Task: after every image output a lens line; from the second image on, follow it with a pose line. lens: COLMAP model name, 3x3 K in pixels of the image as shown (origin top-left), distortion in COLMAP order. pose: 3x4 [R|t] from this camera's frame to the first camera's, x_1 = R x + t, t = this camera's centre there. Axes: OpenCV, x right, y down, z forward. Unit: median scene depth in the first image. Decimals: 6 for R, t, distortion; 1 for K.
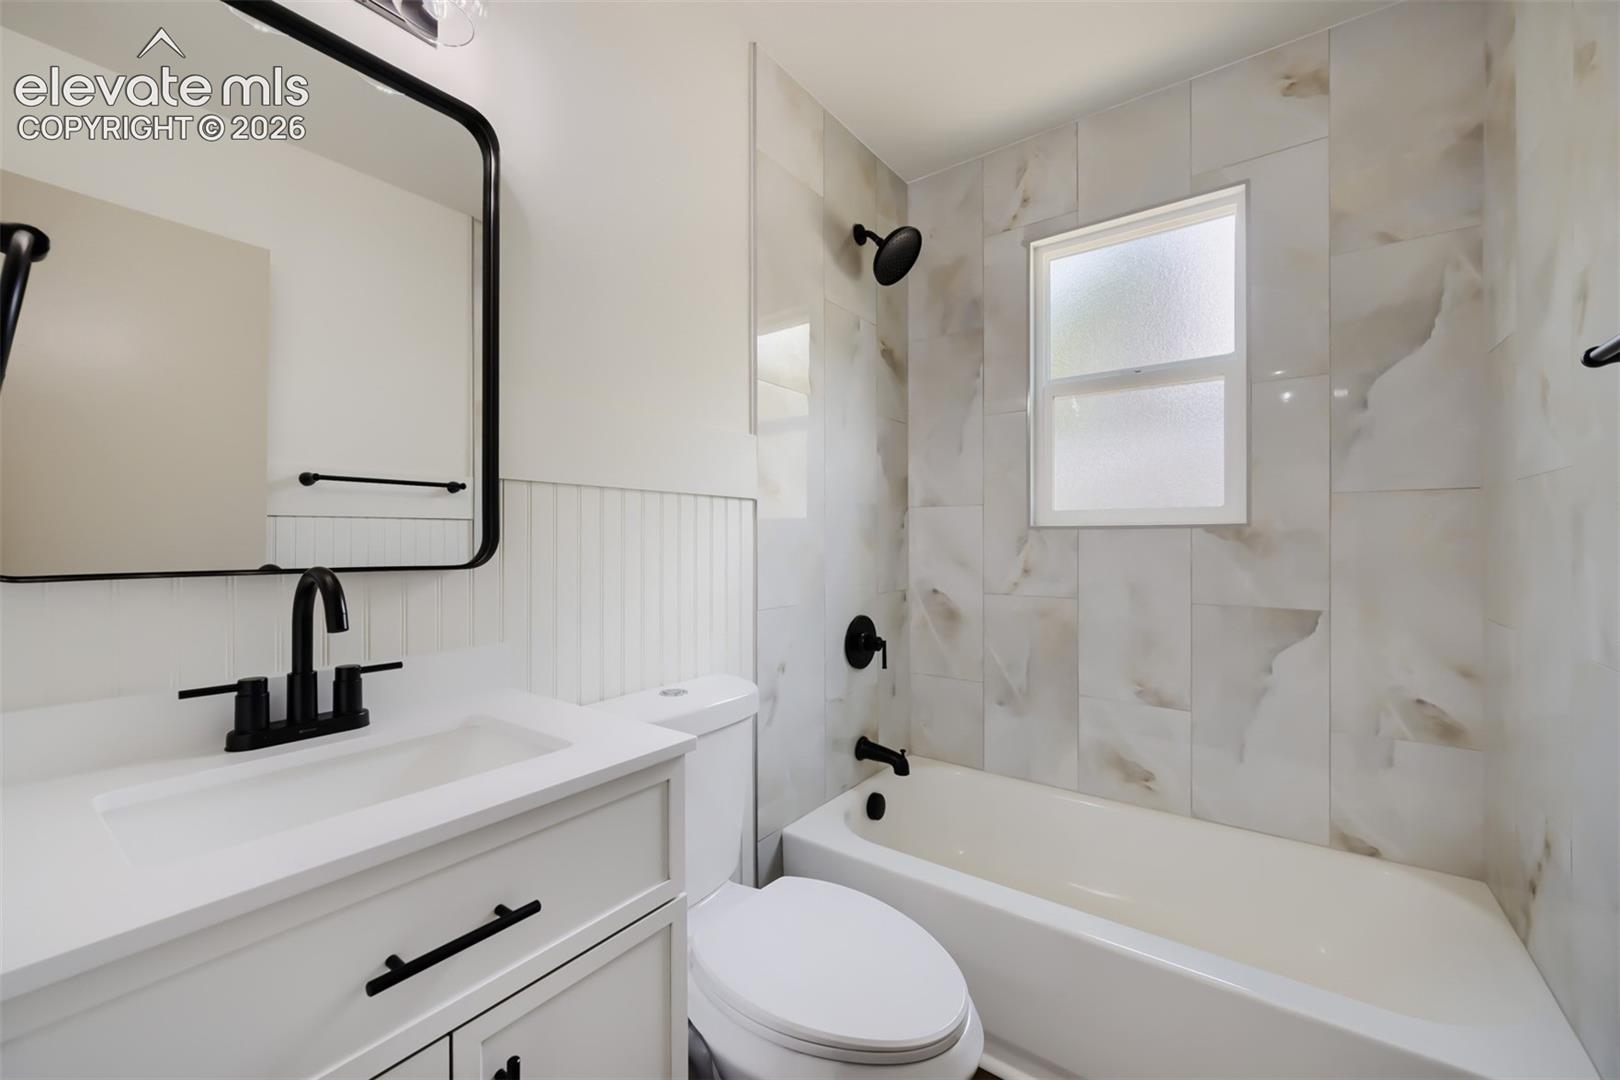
lens RADIAL K [[650.6, 0, 810.0], [0, 650.6, 540.0], [0, 0, 1]] dist [-0.000625, -0.000098]
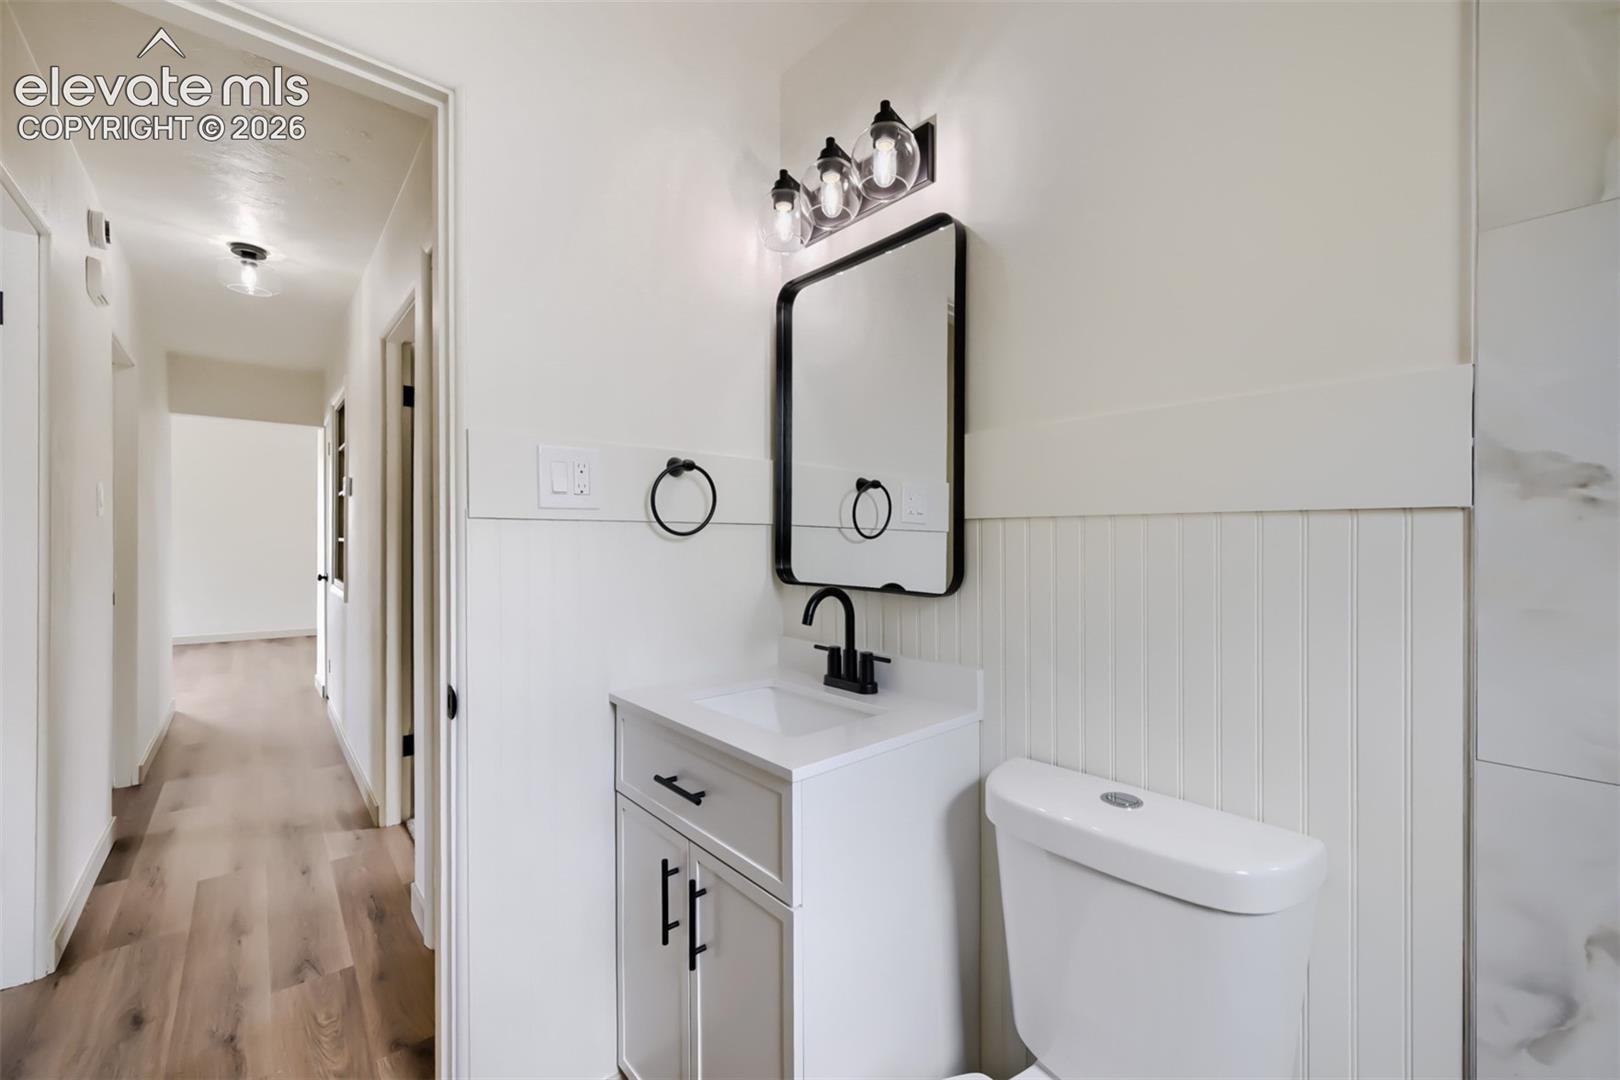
lens RADIAL K [[650.6, 0, 810.0], [0, 650.6, 540.0], [0, 0, 1]] dist [-0.000625, -0.000098]
pose [[-0.227120, -0.000992, -0.973866, 0.803741], [-0.002317, 0.999997, -0.000478, -0.069539], [0.973864, 0.002147, -0.227122, 1.190394]]
